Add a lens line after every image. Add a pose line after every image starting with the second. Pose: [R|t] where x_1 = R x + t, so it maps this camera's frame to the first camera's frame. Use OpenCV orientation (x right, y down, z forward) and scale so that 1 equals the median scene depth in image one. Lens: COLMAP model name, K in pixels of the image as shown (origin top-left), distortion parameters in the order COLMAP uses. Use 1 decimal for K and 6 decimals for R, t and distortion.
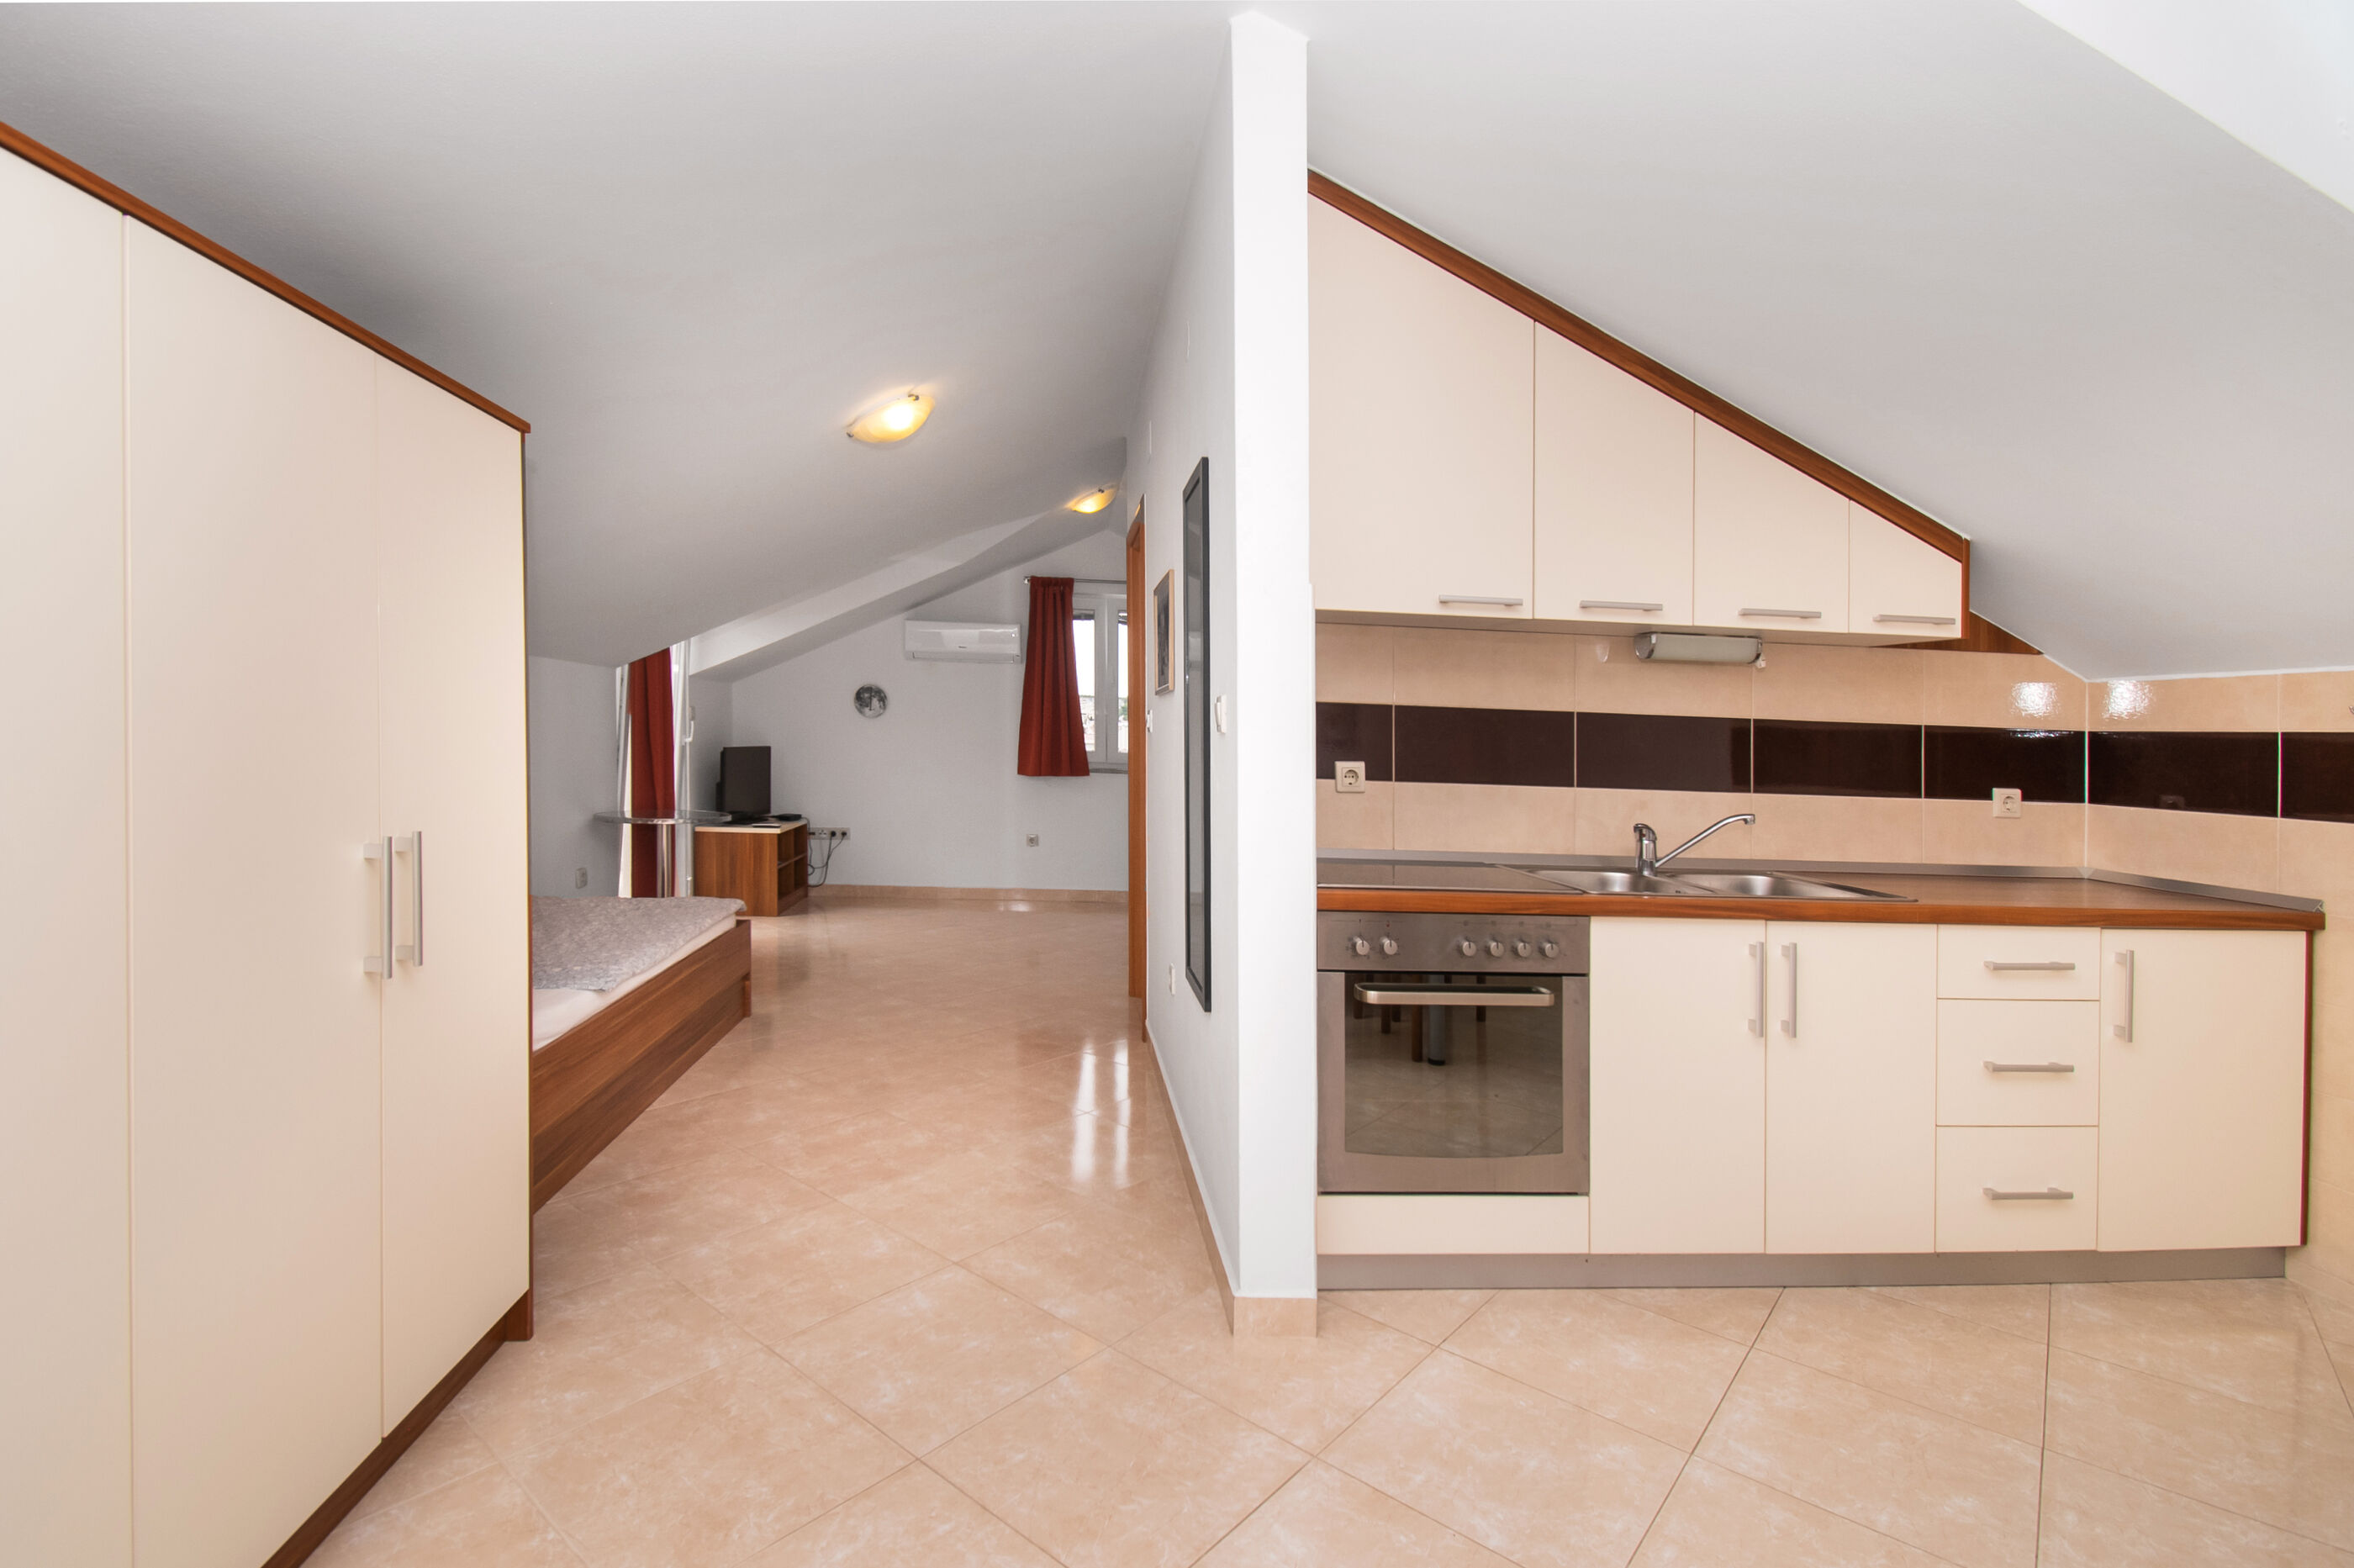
lens RADIAL K [[1089.1, 0, 1122.7], [0, 1089.1, 769.4], [0, 0, 1]] dist [0.015101, -0.014455]
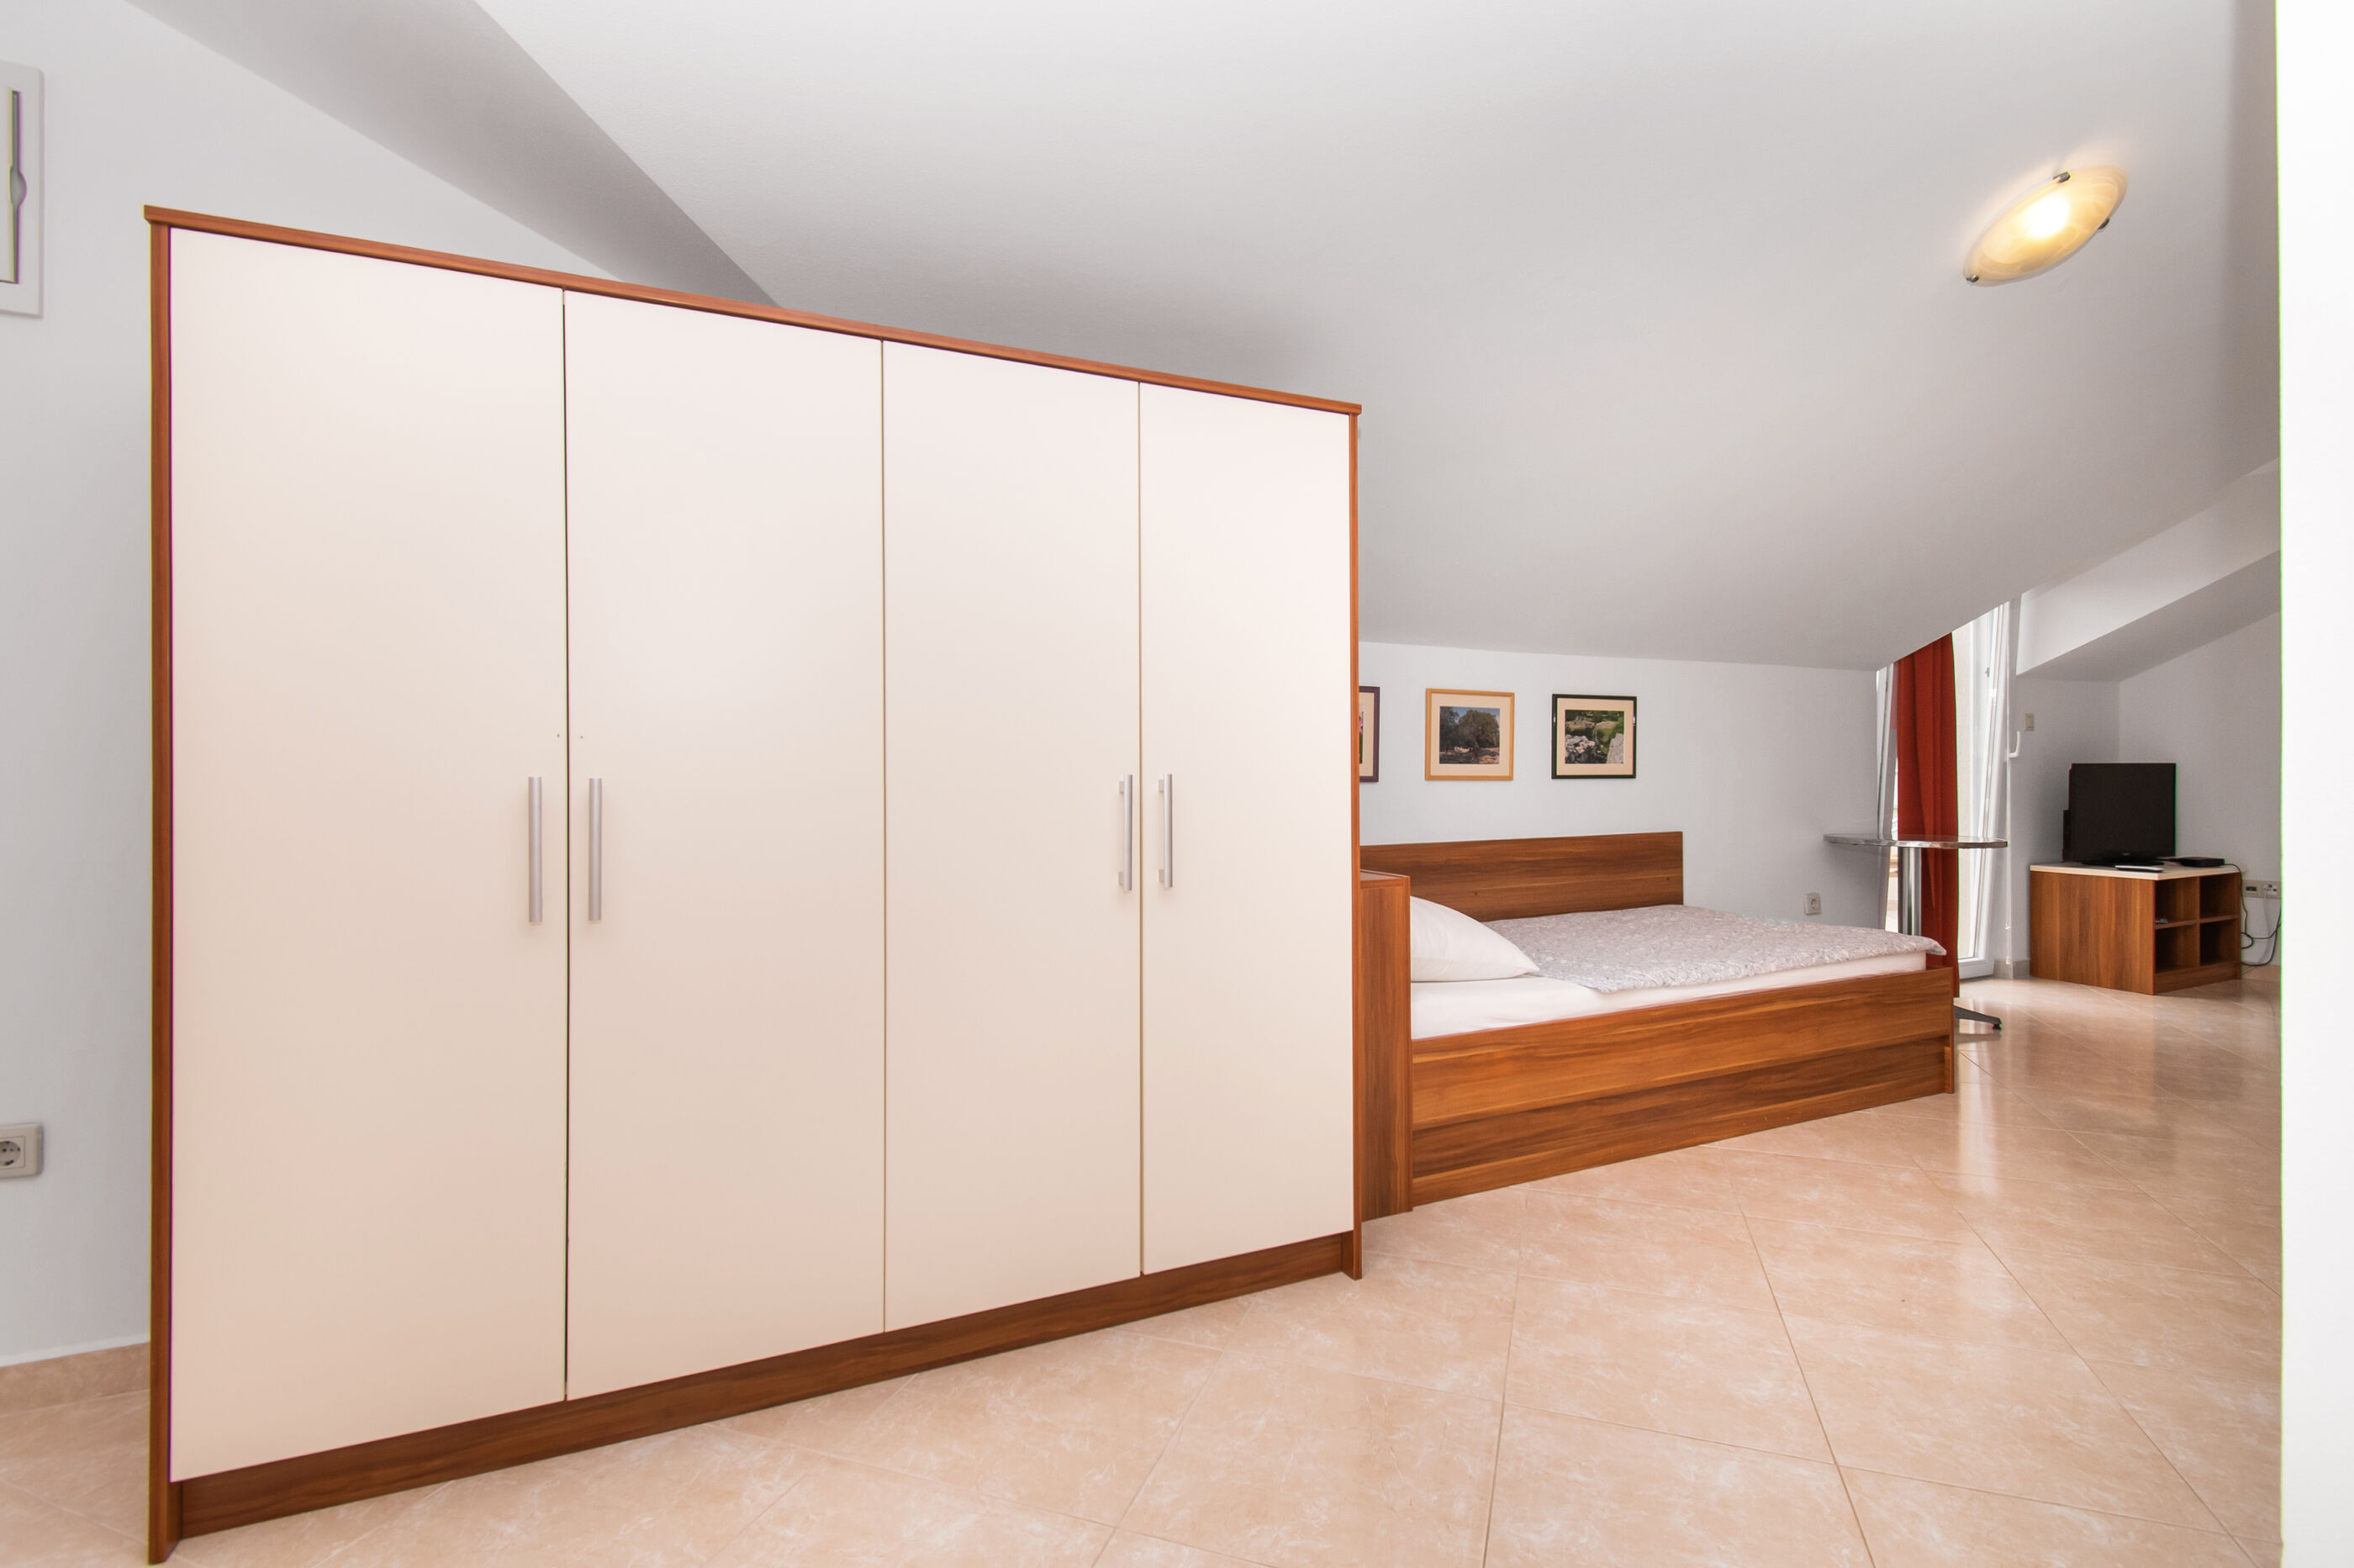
lens RADIAL K [[1086.0, 0, 1207.5], [0, 1086.0, 776.6], [0, 0, 1]] dist [0.036667, -0.024097]
pose [[0.383394, -0.026598, -0.923202, 0.375698], [-0.015062, 0.999272, -0.035045, 0.083165], [0.923462, 0.027341, 0.382714, 0.460918]]
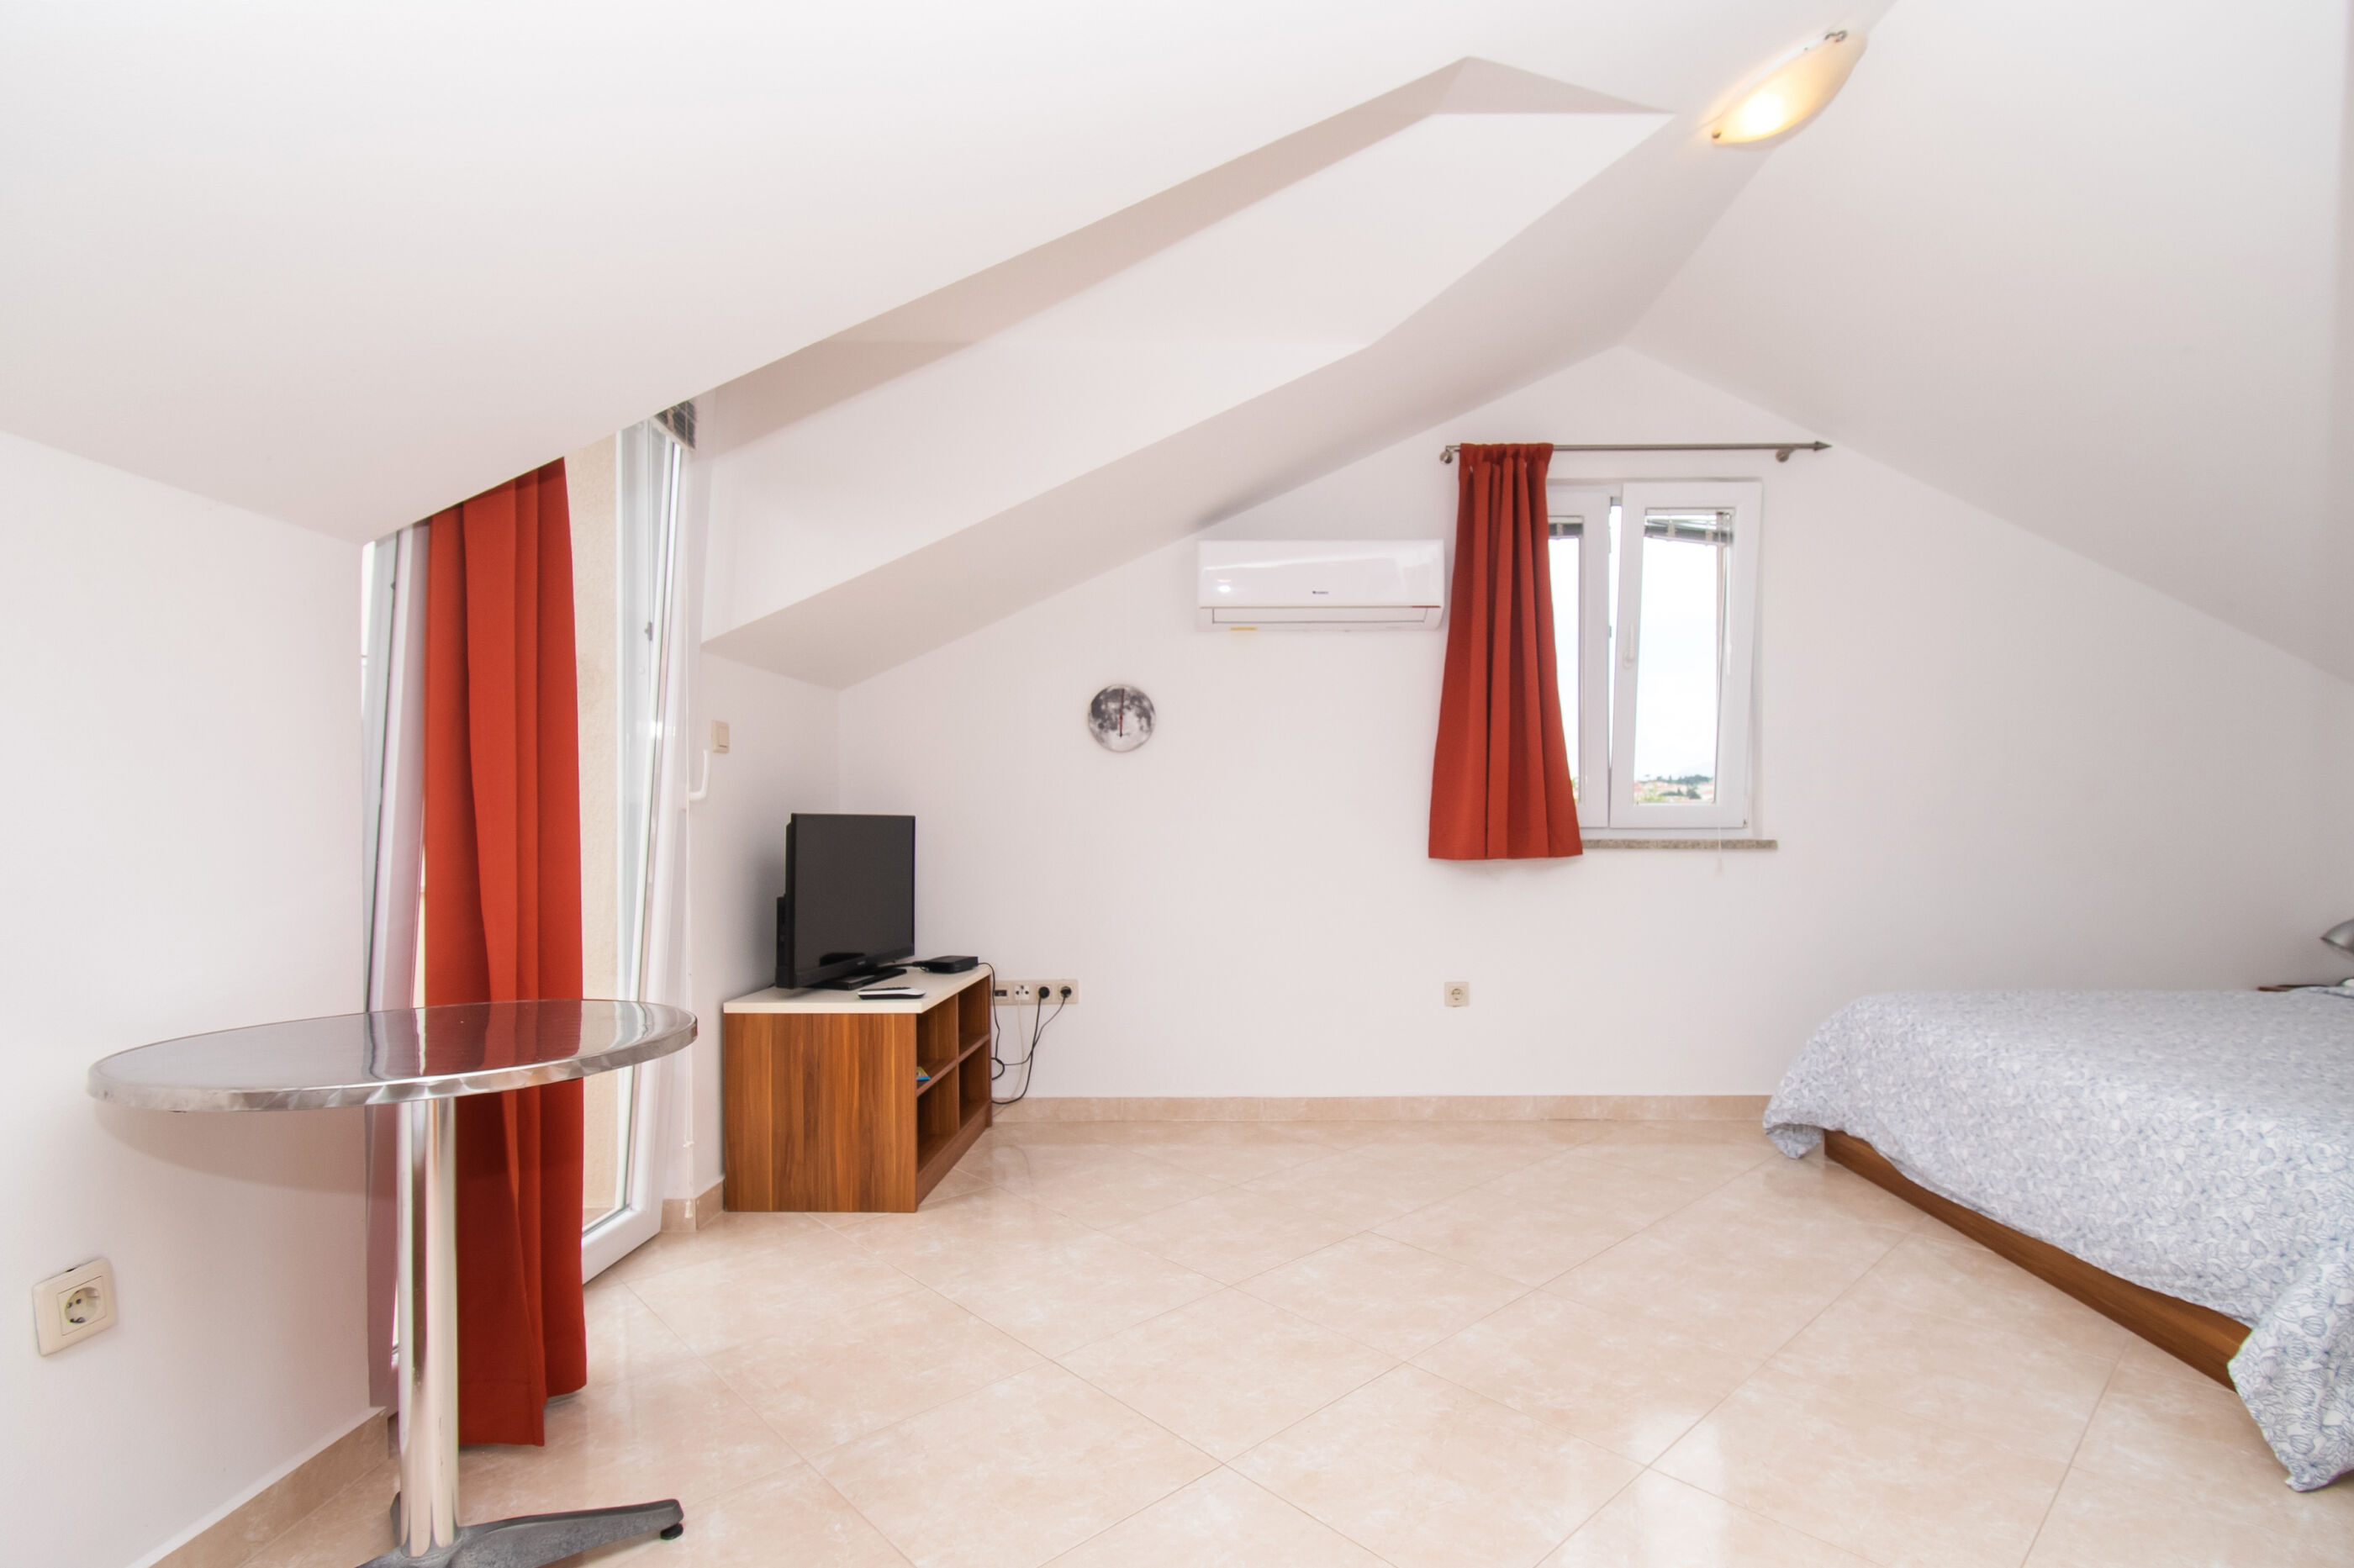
lens RADIAL K [[1073.5, 0, 1282.3], [0, 1073.5, 836.2], [0, 0, 1]] dist [0.002212, -0.015884]
pose [[0.999477, -0.024578, -0.021035, -0.529157], [0.024046, 0.999393, -0.025194, 0.014996], [0.021642, 0.024675, 0.999461, 1.886444]]
